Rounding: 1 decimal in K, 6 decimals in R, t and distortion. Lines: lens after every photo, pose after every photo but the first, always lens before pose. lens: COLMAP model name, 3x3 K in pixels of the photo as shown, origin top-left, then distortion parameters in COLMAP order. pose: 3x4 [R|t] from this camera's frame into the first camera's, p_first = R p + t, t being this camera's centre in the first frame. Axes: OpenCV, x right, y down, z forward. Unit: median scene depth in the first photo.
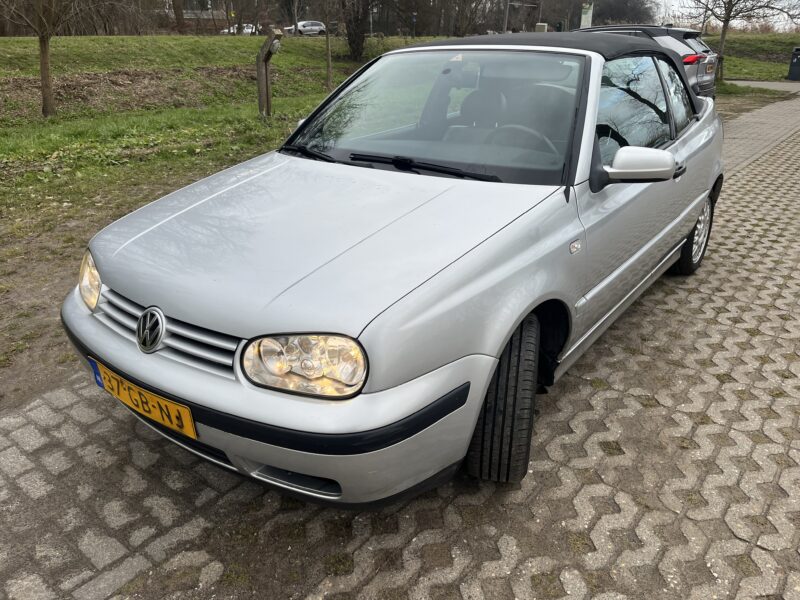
lens RADIAL K [[618.7, 0, 399.2], [0, 618.7, 301.2], [0, 0, 1]] dist [0.041595, -0.074540]
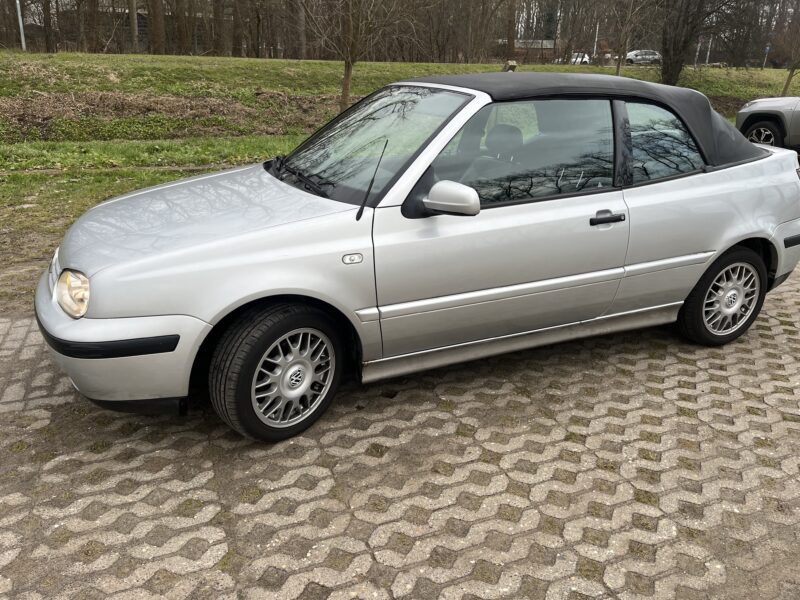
lens RADIAL K [[618.7, 0, 401.4], [0, 618.7, 299.4], [0, 0, 1]] dist [0.041595, -0.074540]
pose [[0.867545, 0.193379, -0.458226, 0.844791], [-0.211534, 0.977298, 0.011945, -0.045613], [0.450133, 0.086568, 0.888755, 0.029753]]
